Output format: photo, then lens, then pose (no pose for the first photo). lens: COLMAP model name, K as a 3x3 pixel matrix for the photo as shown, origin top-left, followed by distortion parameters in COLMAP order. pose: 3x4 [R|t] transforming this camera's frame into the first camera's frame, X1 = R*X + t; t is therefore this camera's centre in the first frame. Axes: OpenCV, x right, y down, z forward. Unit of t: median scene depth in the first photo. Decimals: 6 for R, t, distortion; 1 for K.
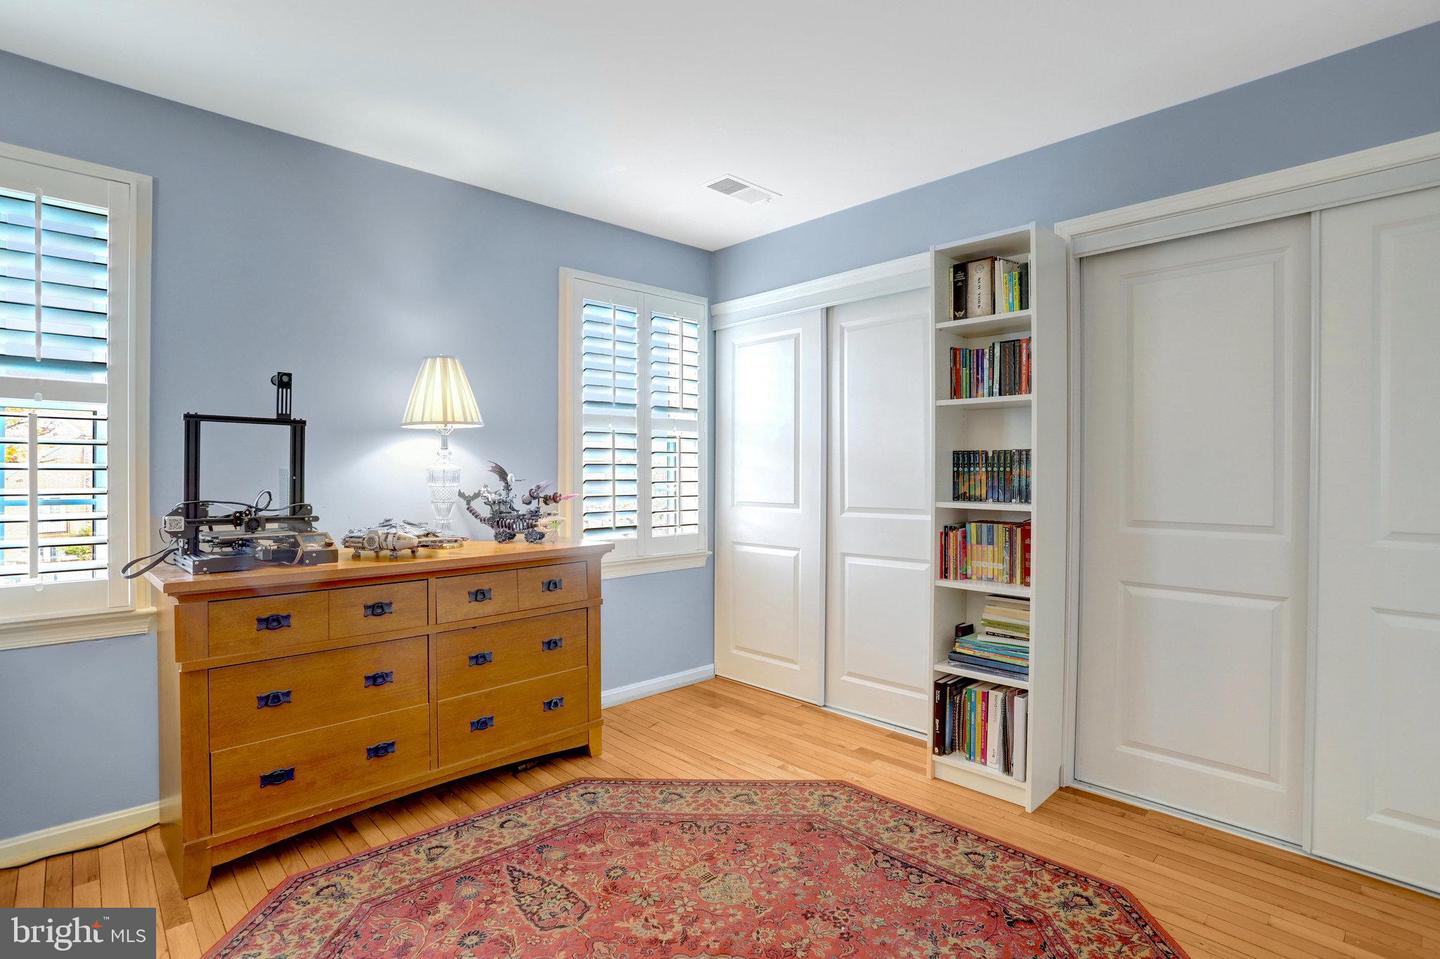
lens RADIAL K [[690.9, 0, 725.6], [0, 690.9, 480.5], [0, 0, 1]] dist [-0.070074, 0.022400]
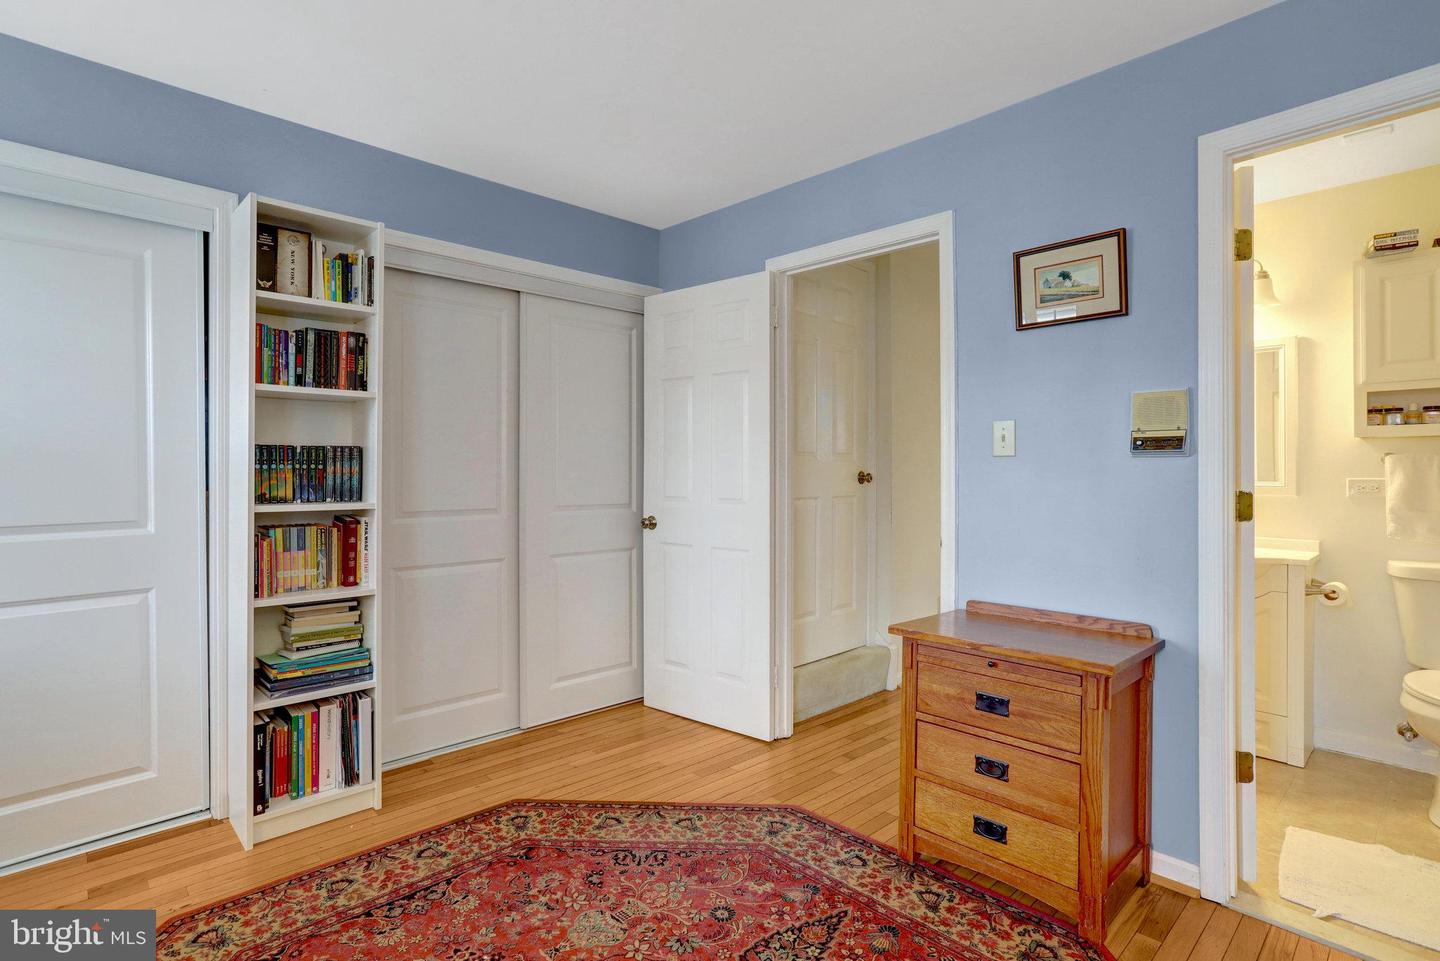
lens RADIAL K [[700.1, 0, 716.7], [0, 700.1, 470.9], [0, 0, 1]] dist [-0.054277, 0.023399]
pose [[-0.006030, -0.002968, 0.999977, -0.537442], [0.011464, 0.999930, 0.003037, -0.007460], [-0.999916, 0.011482, -0.005996, 0.466597]]
